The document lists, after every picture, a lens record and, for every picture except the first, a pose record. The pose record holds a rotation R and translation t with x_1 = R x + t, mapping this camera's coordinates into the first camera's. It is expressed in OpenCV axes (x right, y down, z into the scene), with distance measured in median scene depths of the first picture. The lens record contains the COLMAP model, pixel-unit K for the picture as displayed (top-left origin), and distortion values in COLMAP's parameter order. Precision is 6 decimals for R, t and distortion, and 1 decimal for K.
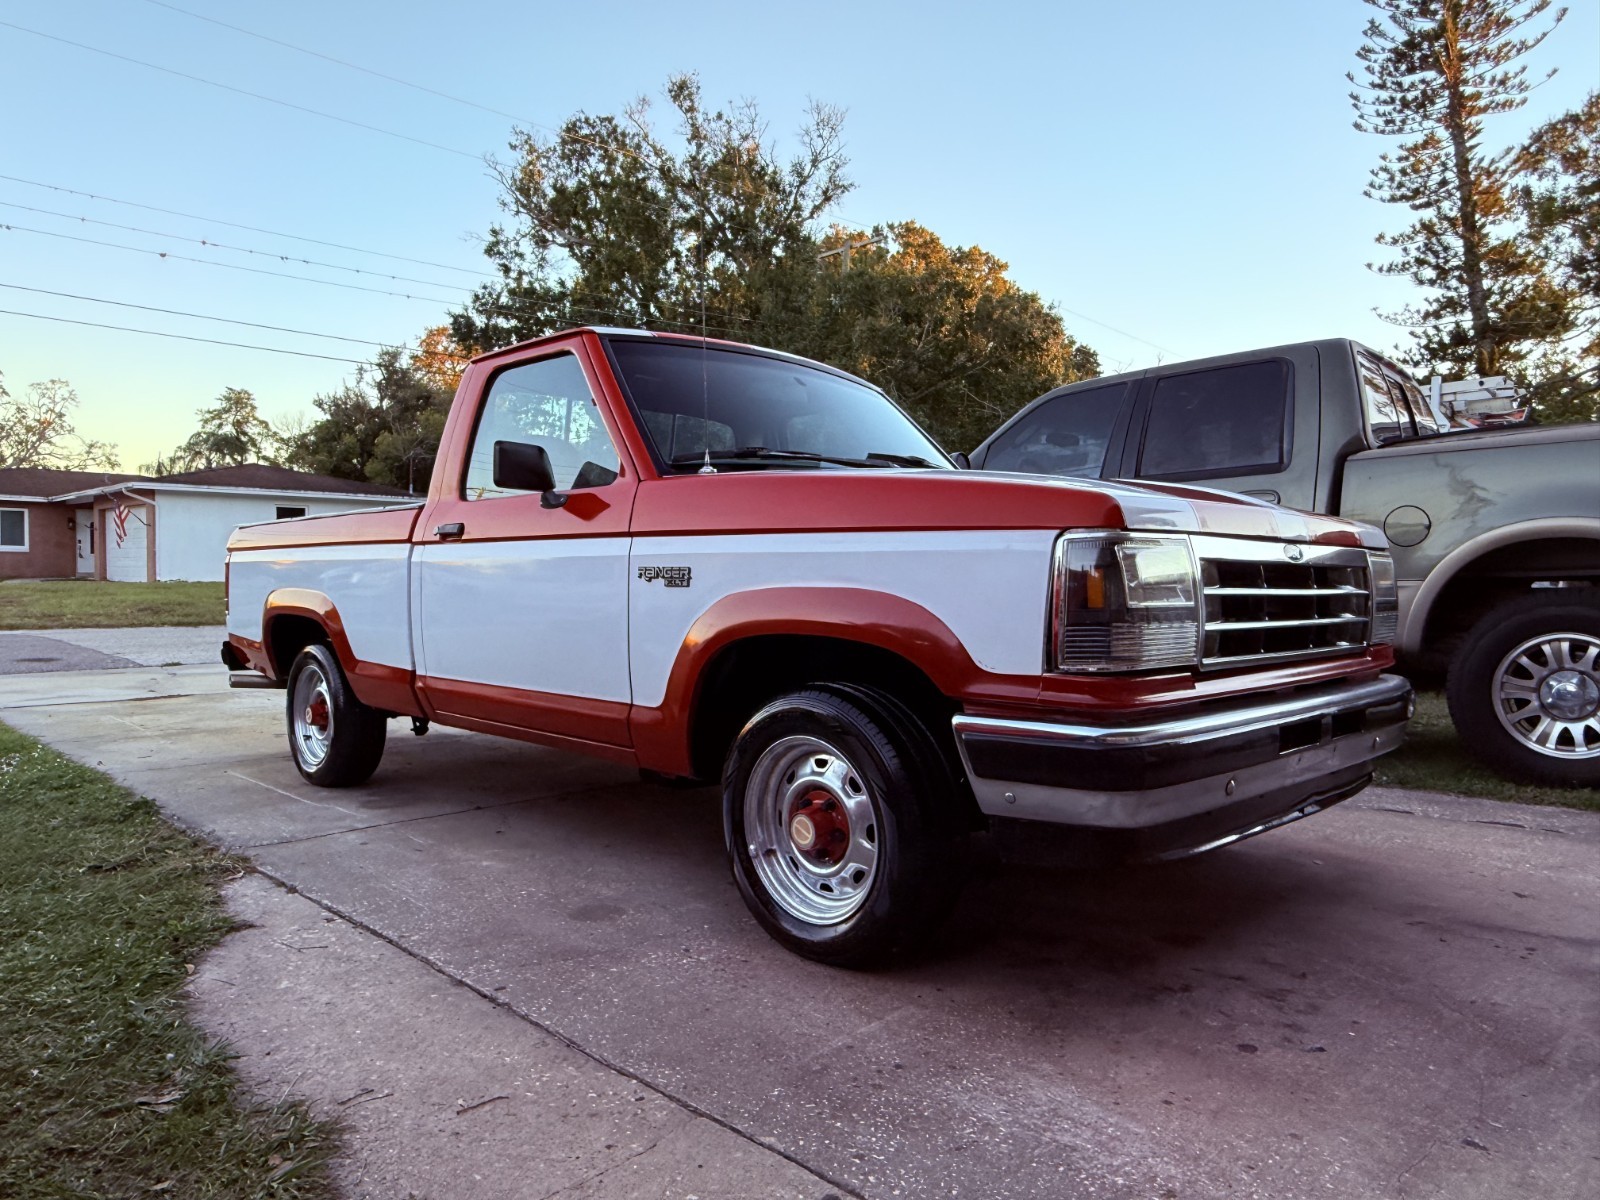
lens RADIAL K [[1063.1, 0, 793.4], [0, 1063.1, 605.2], [0, 0, 1]] dist [-0.005022, 0.002733]
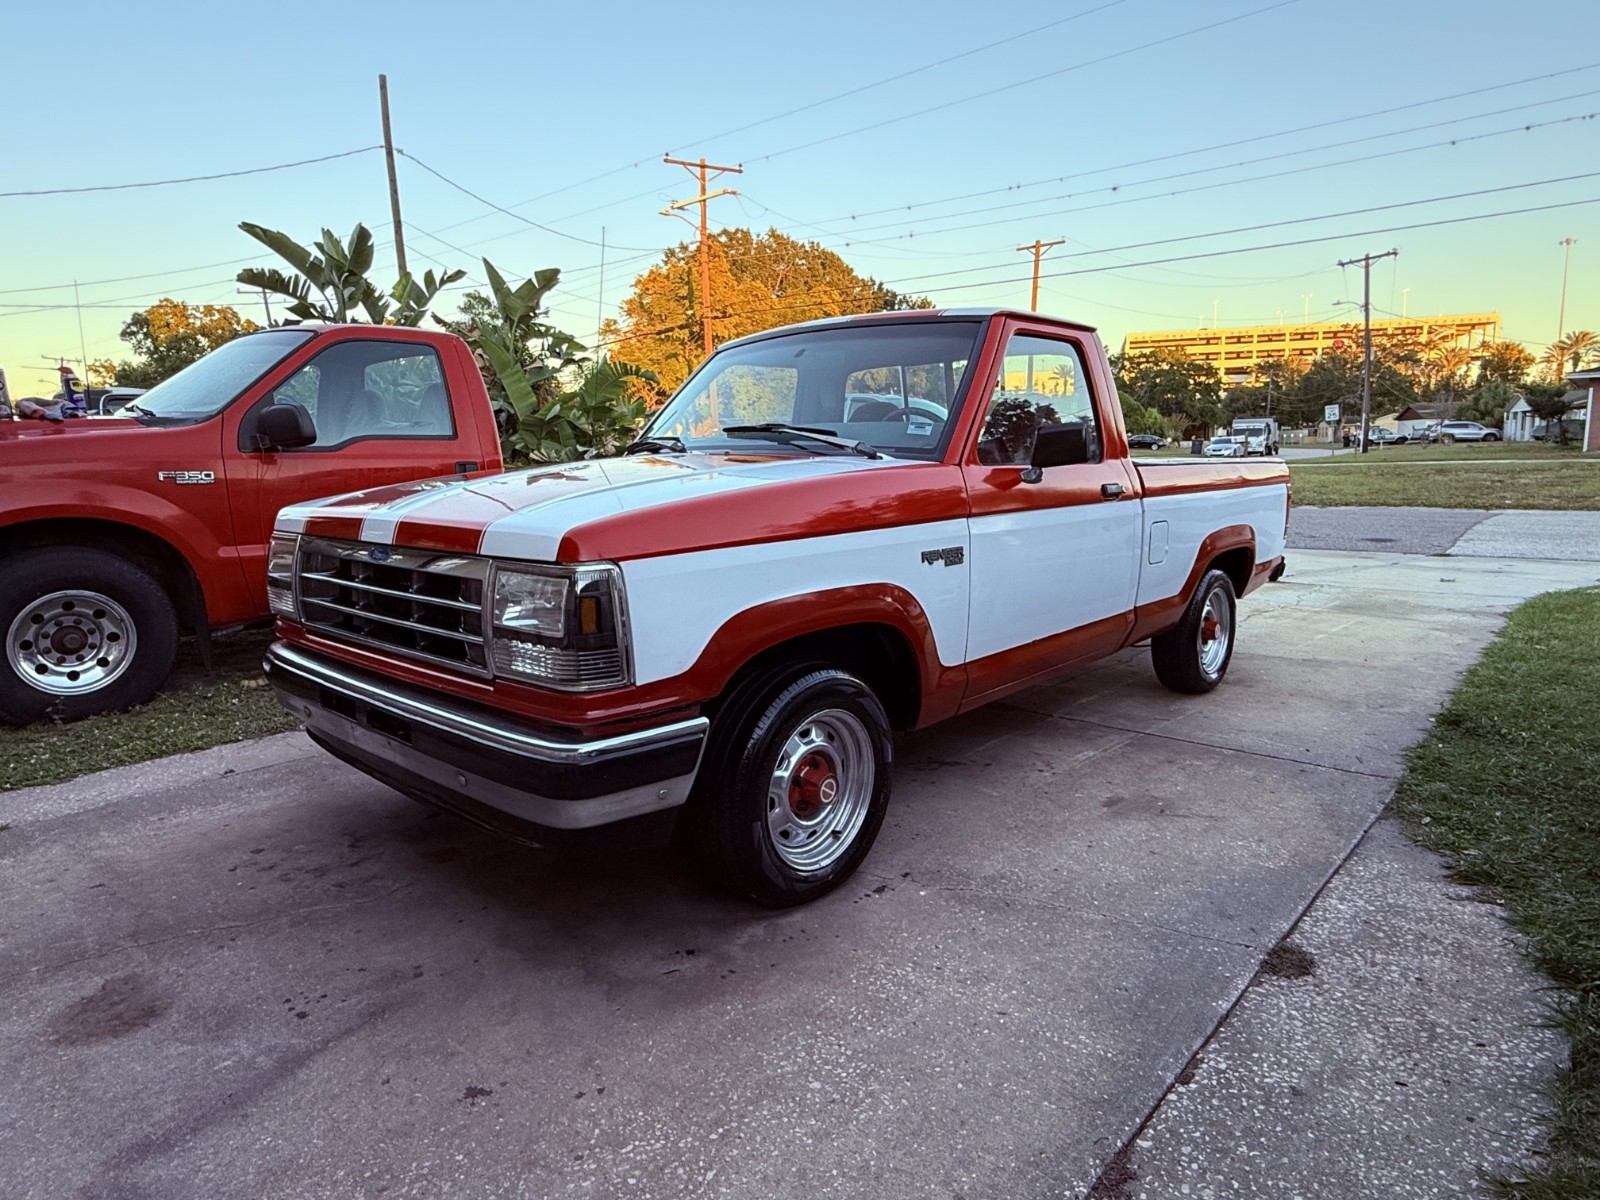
lens RADIAL K [[945.4, 0, 799.1], [0, 945.4, 595.4], [0, 0, 1]] dist [0.001635, -0.001443]
pose [[0.055425, 0.140747, -0.988493, 1.156843], [-0.007028, 0.990045, 0.140574, -0.116817], [0.998438, -0.000844, 0.055863, 1.087085]]
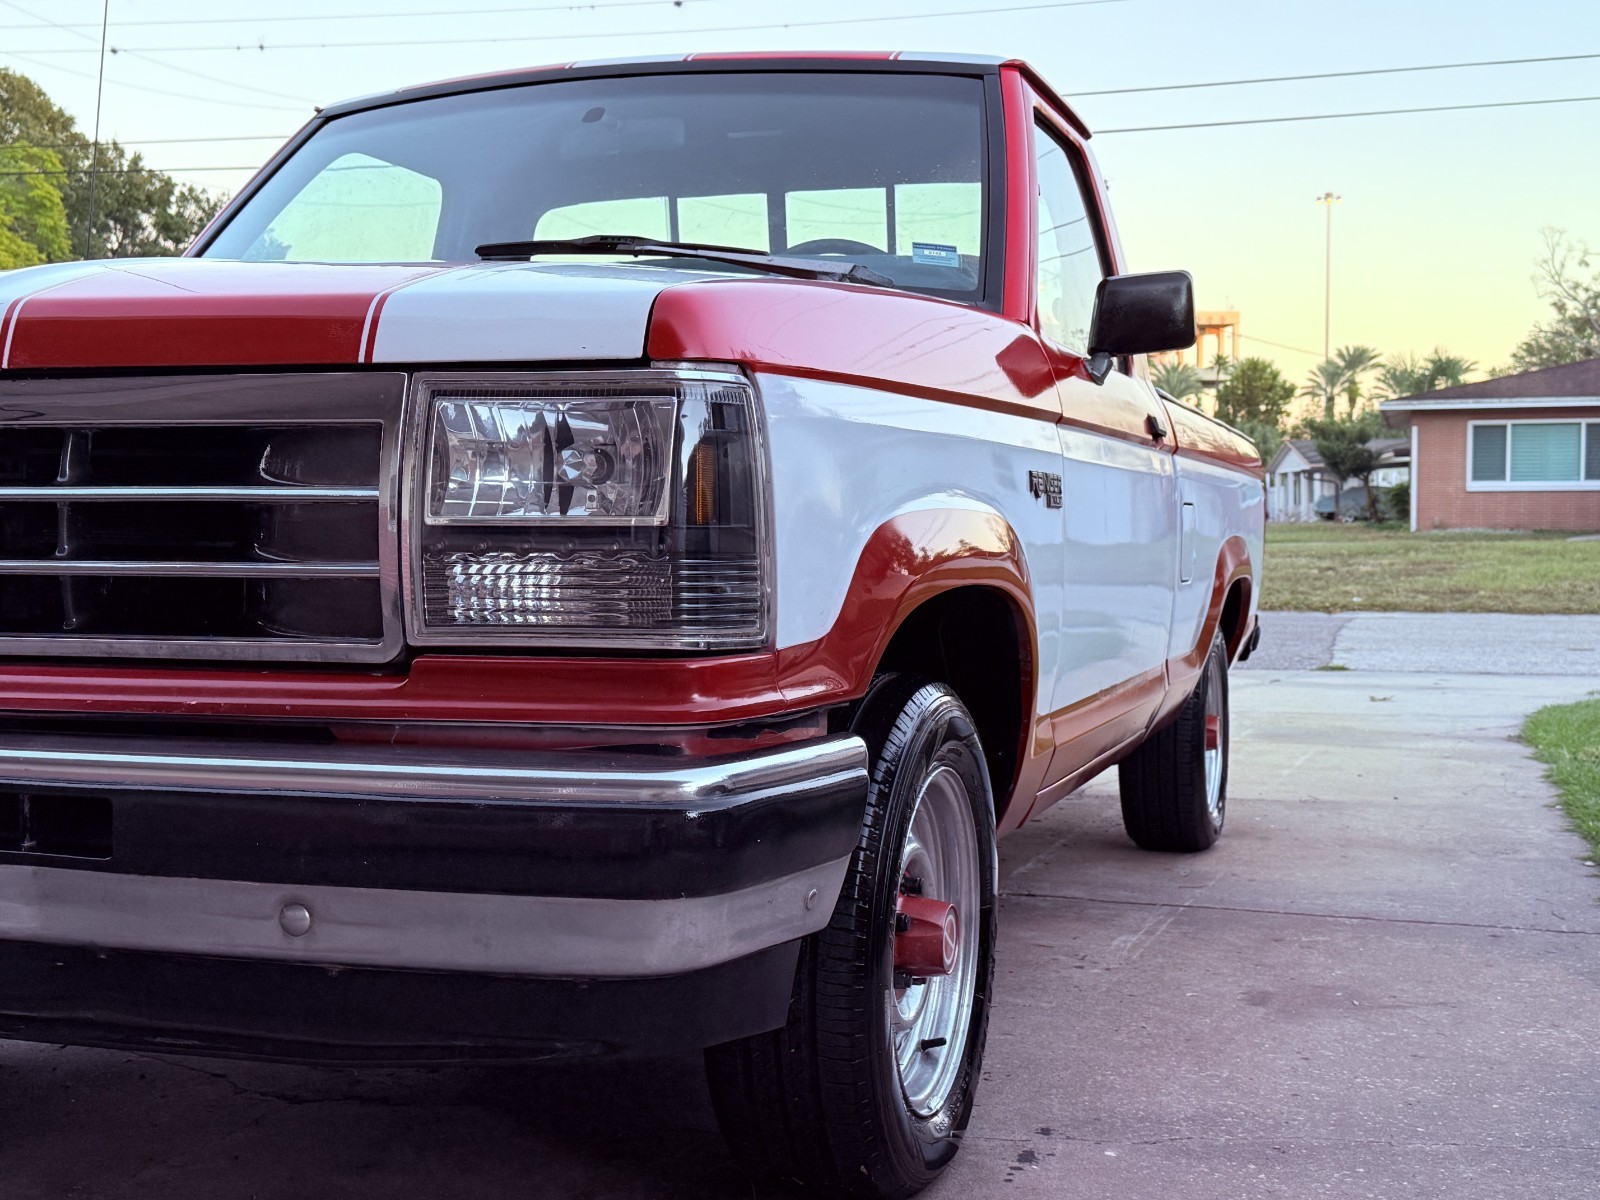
lens RADIAL K [[1996.3, 0, 802.1], [0, 1996.3, 609.1], [0, 0, 1]] dist [0.085167, 0.000000]
pose [[0.453303, 0.028311, -0.890907, 1.076039], [-0.018576, 0.999578, 0.022312, 0.007155], [0.891163, 0.006435, 0.453638, 0.744860]]
